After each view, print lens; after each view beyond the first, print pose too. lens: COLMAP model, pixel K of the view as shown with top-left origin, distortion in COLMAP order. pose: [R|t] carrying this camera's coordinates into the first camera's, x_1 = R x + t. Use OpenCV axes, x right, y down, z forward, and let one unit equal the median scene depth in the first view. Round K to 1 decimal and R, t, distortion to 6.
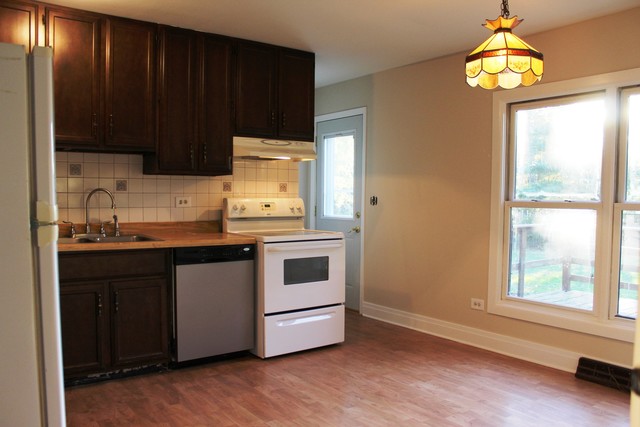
lens RADIAL K [[523.8, 0, 320.0], [0, 523.8, 213.5], [0, 0, 1]] dist [-0.138616, 0.004305]
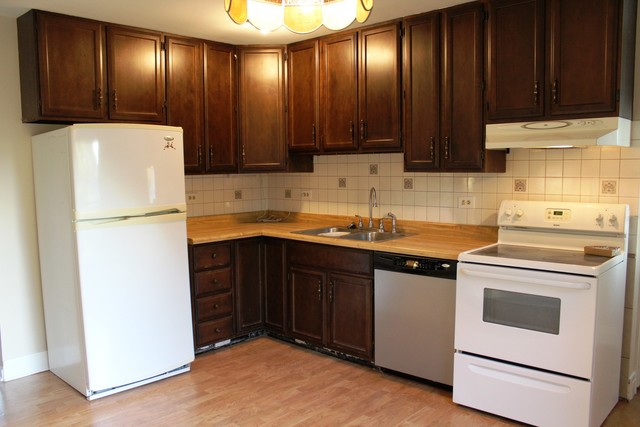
lens RADIAL K [[523.8, 0, 320.0], [0, 523.8, 213.5], [0, 0, 1]] dist [-0.138616, 0.004305]
pose [[0.194862, 0.072146, -0.978174, 0.603036], [-0.021709, 0.997364, 0.069237, -0.064442], [0.980590, 0.007744, 0.195914, 0.631732]]
